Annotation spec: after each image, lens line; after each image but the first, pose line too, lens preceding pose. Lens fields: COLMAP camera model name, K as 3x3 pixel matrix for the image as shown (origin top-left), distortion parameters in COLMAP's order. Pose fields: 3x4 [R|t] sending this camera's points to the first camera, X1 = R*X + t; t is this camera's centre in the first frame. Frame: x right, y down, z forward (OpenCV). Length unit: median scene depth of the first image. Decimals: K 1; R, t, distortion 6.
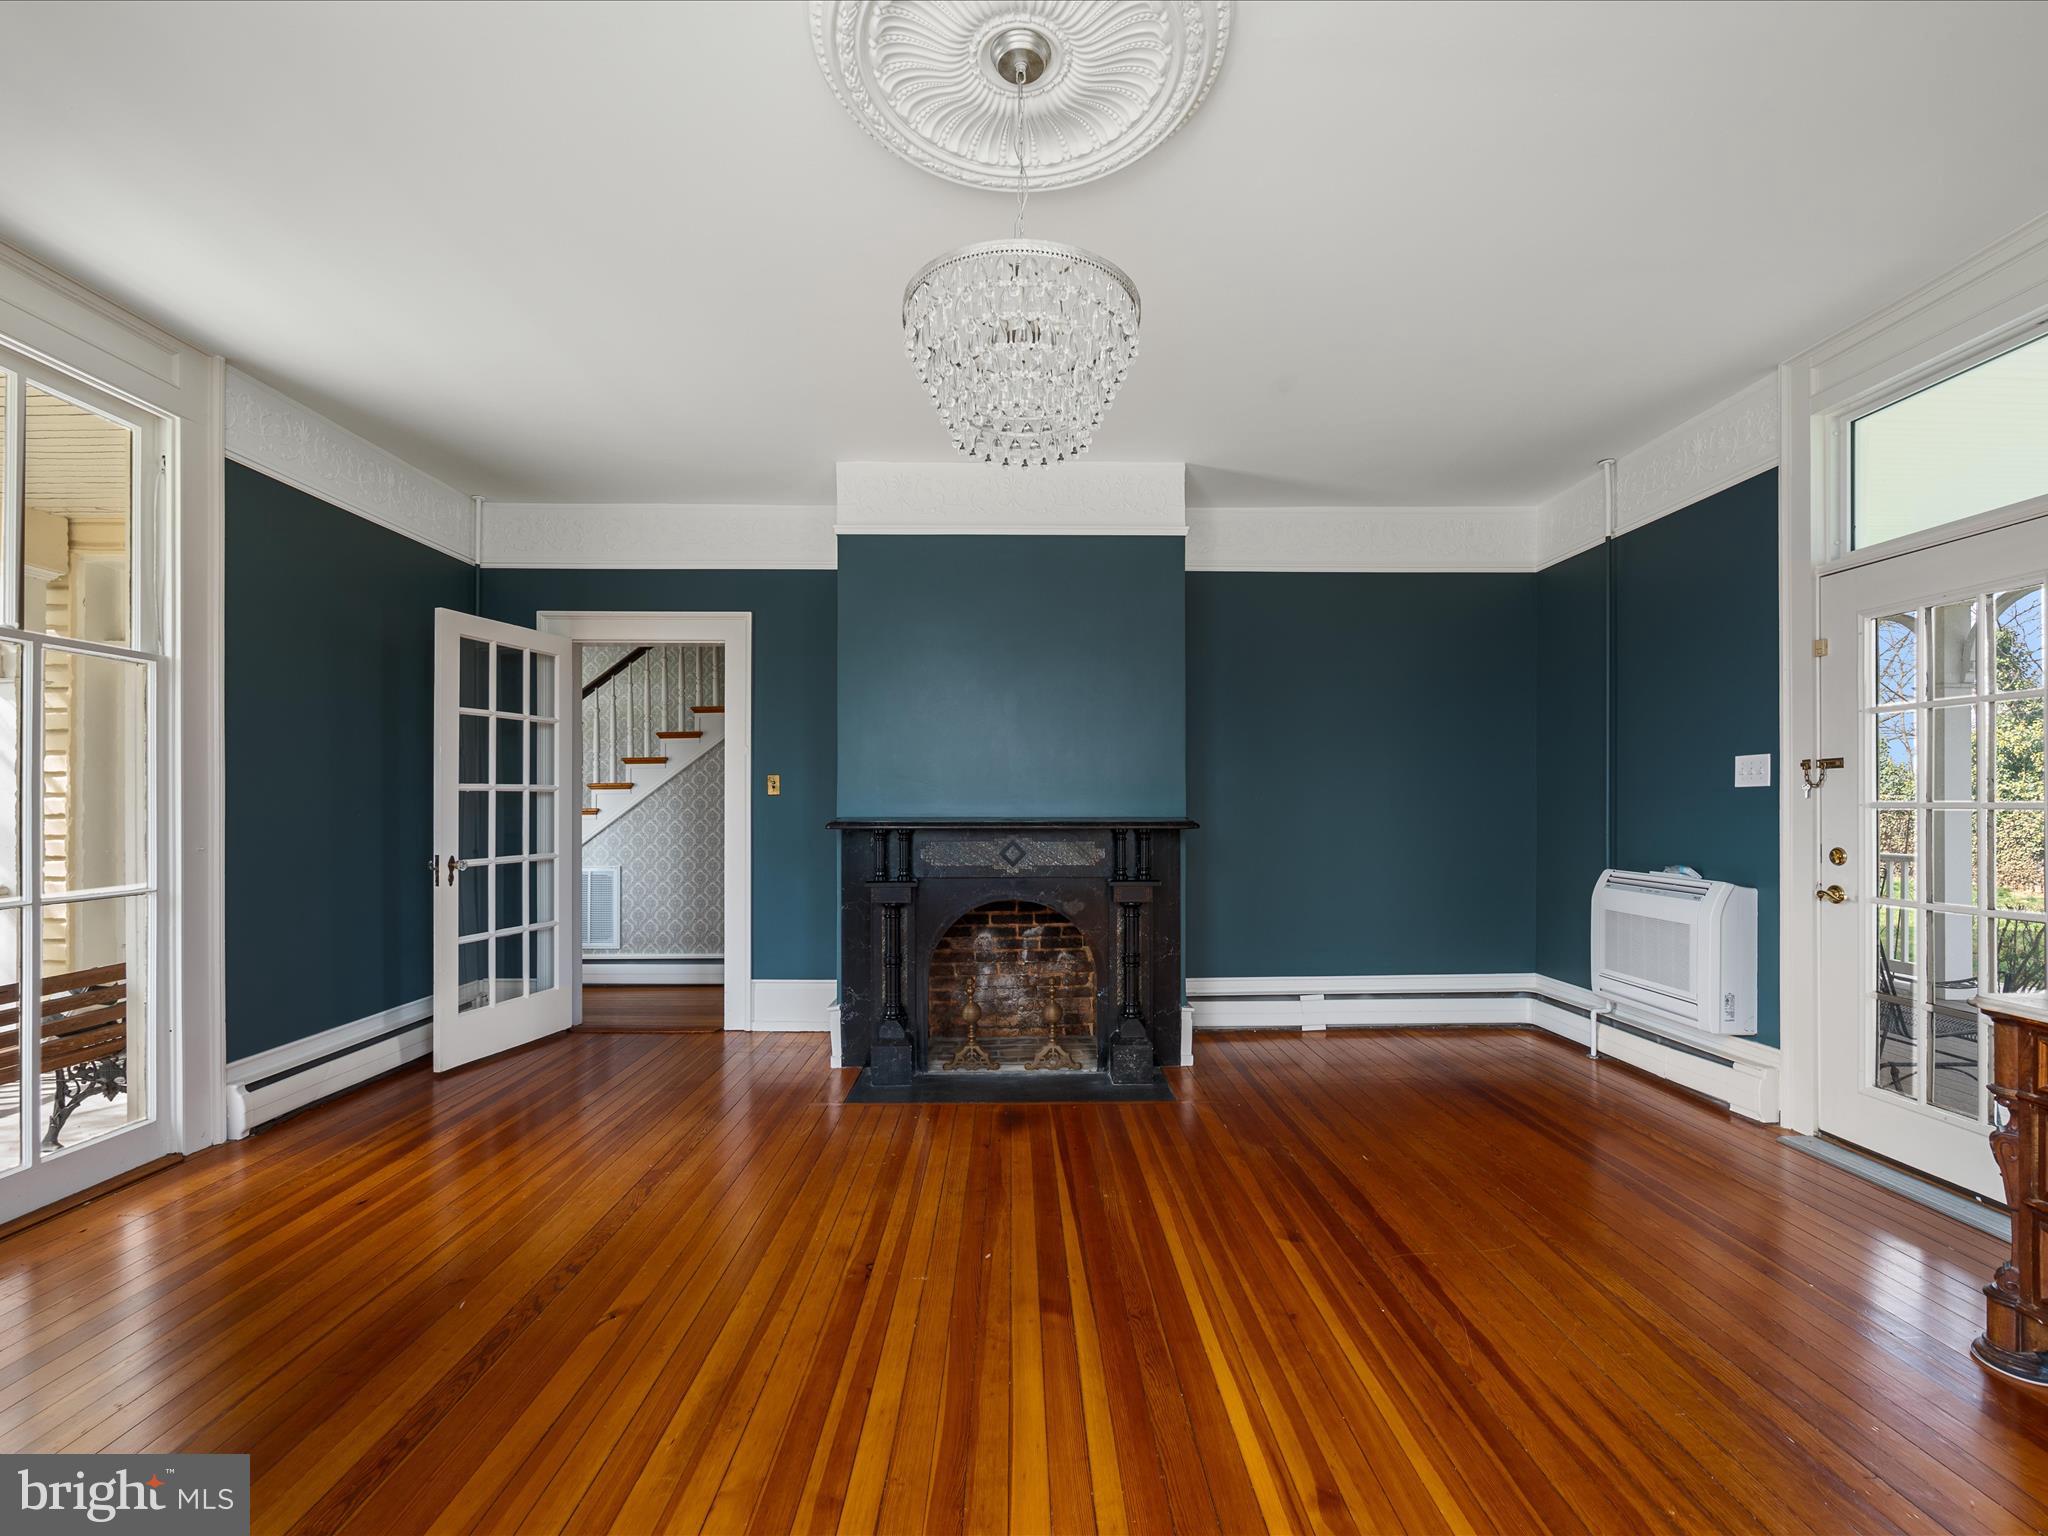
lens RADIAL K [[926.3, 0, 1036.0], [0, 926.3, 804.2], [0, 0, 1]] dist [-0.002263, -0.000536]
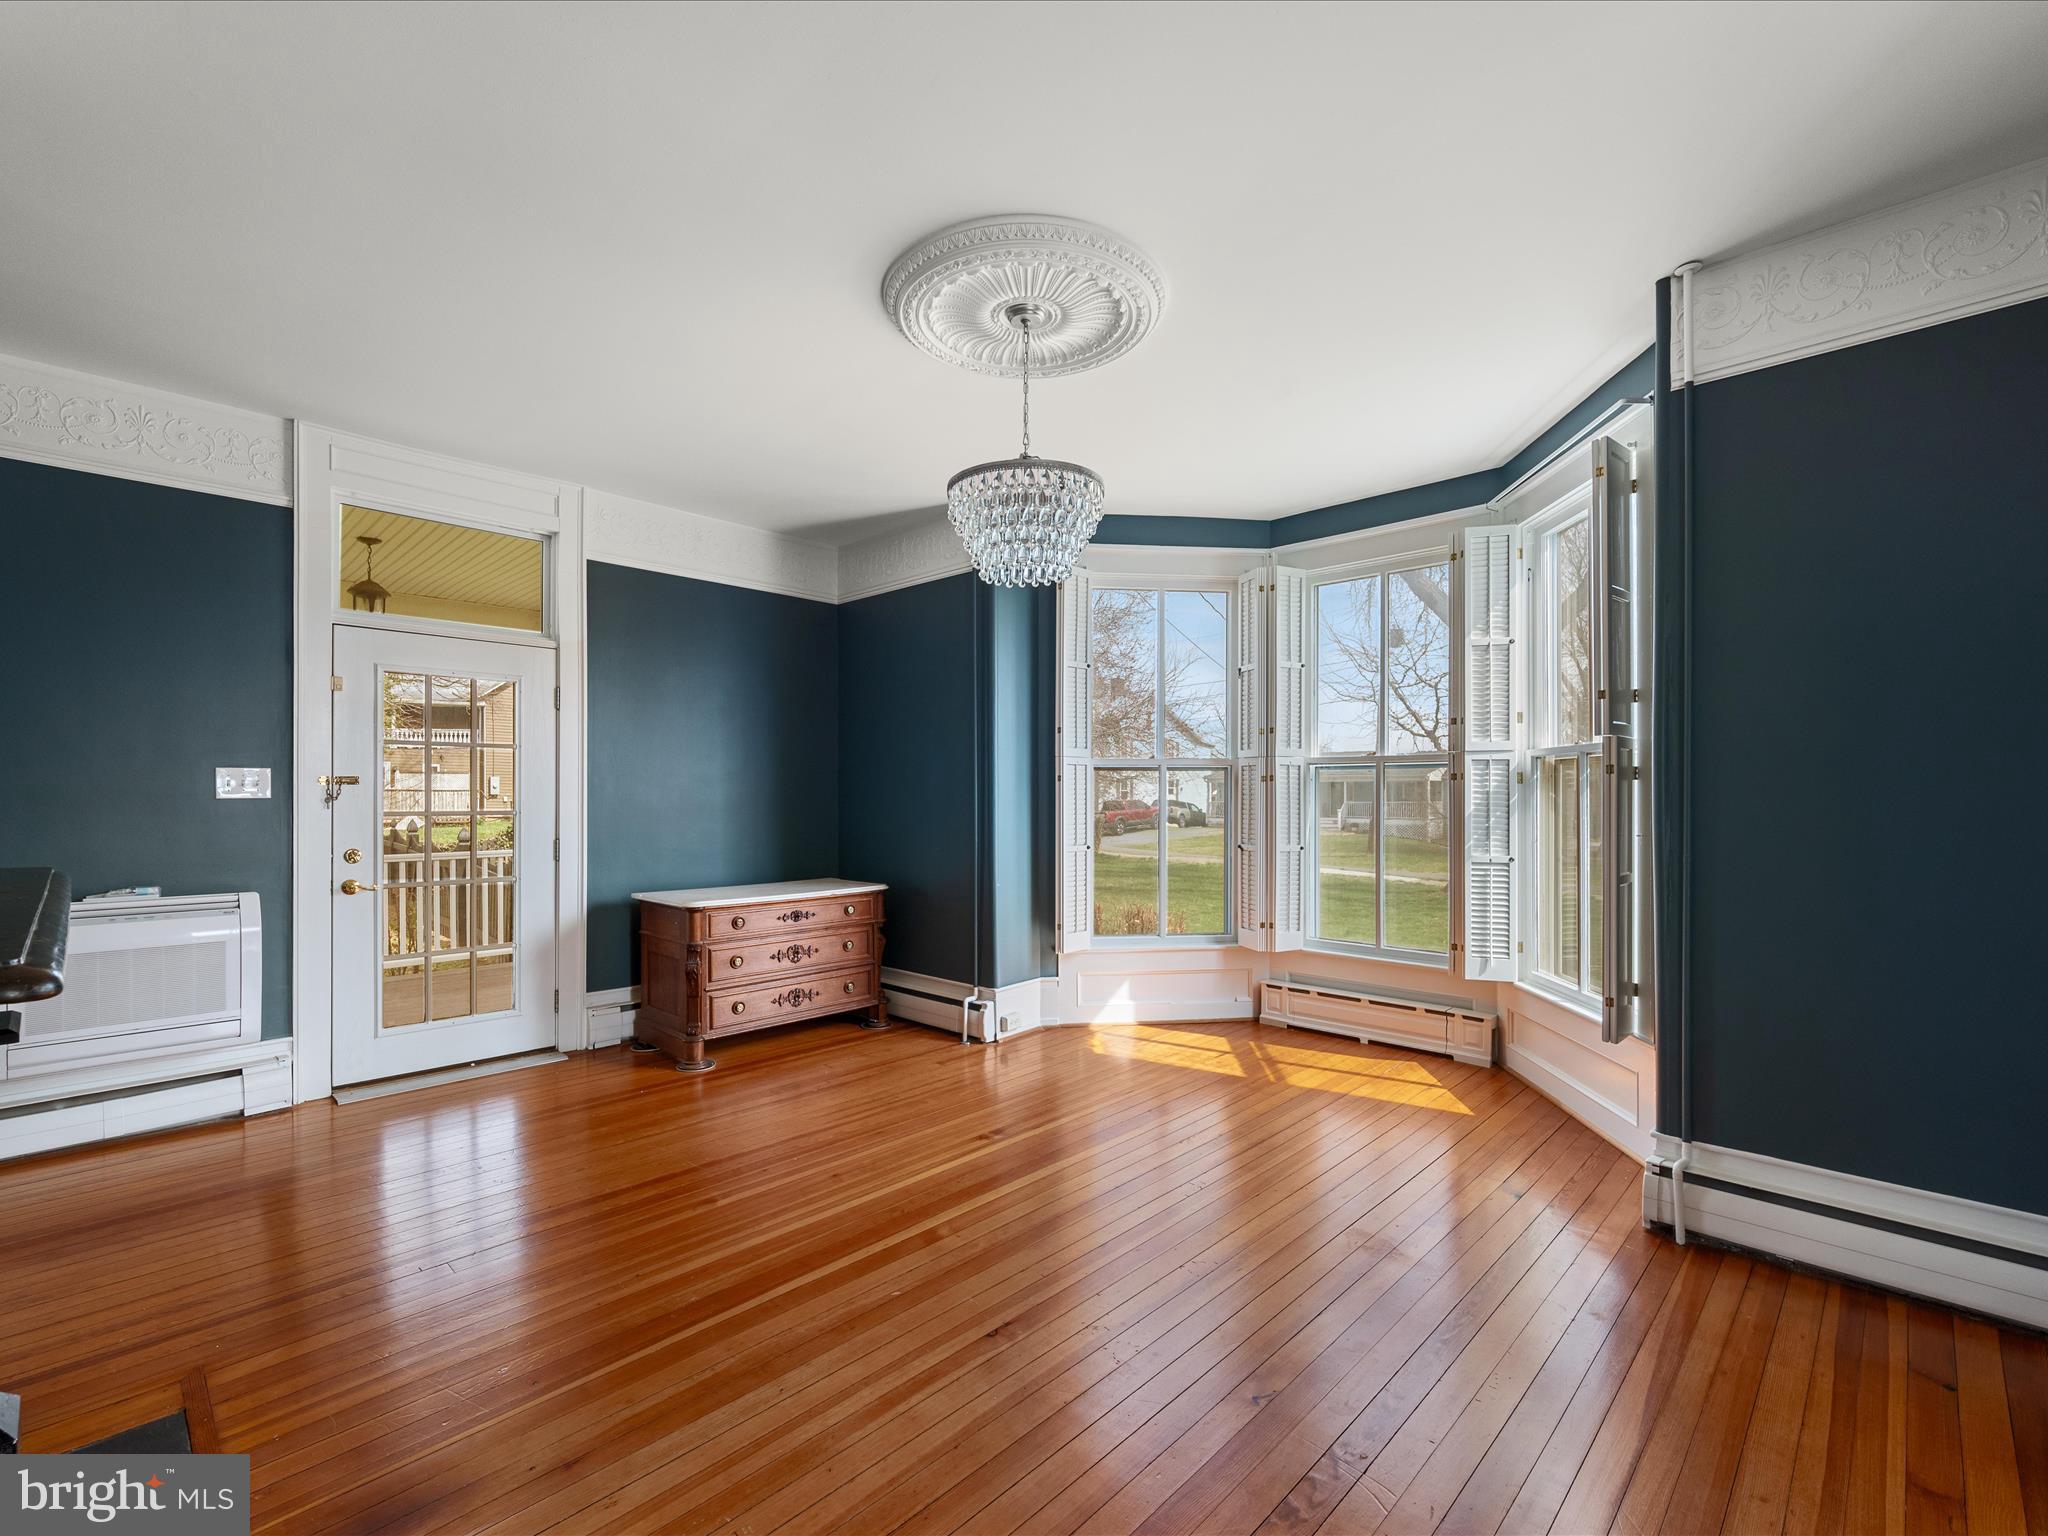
lens RADIAL K [[926.3, 0, 1024.6], [0, 926.3, 786.4], [0, 0, 1]] dist [-0.002263, -0.000536]
pose [[-0.706900, 0.009346, 0.707252, -0.647594], [0.002348, 0.999938, -0.010867, -0.021764], [-0.707310, -0.006021, -0.706878, 1.237525]]
